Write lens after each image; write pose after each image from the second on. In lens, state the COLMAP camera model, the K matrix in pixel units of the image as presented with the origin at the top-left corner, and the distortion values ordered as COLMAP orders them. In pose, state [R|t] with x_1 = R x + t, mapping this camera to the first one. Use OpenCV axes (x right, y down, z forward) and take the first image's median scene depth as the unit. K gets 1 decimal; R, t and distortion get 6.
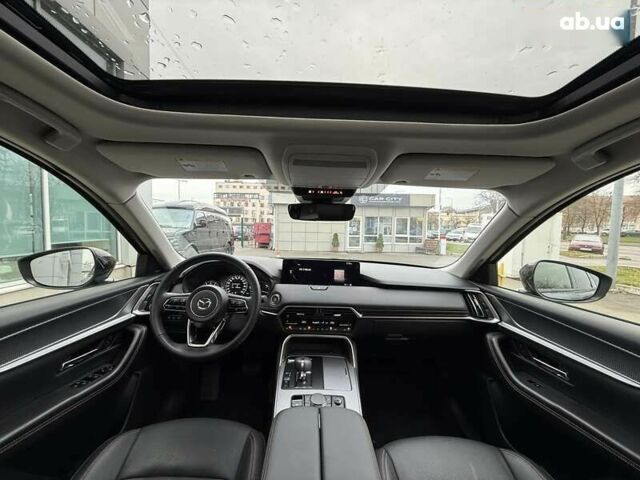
lens RADIAL K [[255.6, 0, 318.2], [0, 255.6, 238.6], [0, 0, 1]] dist [0.001074, -0.000128]
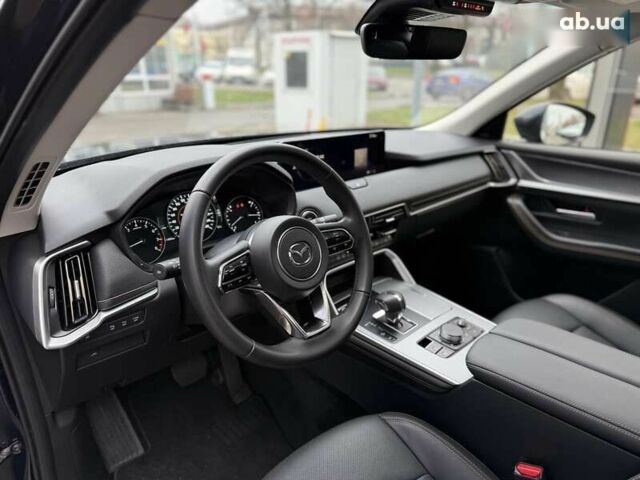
lens RADIAL K [[452.2, 0, 316.7], [0, 452.2, 240.4], [0, 0, 1]] dist [0.120469, -0.194236]
pose [[0.738198, -0.265967, 0.619940, -0.757232], [0.049614, 0.937913, 0.343305, -0.048217], [-0.672757, -0.222670, 0.705561, 0.308680]]
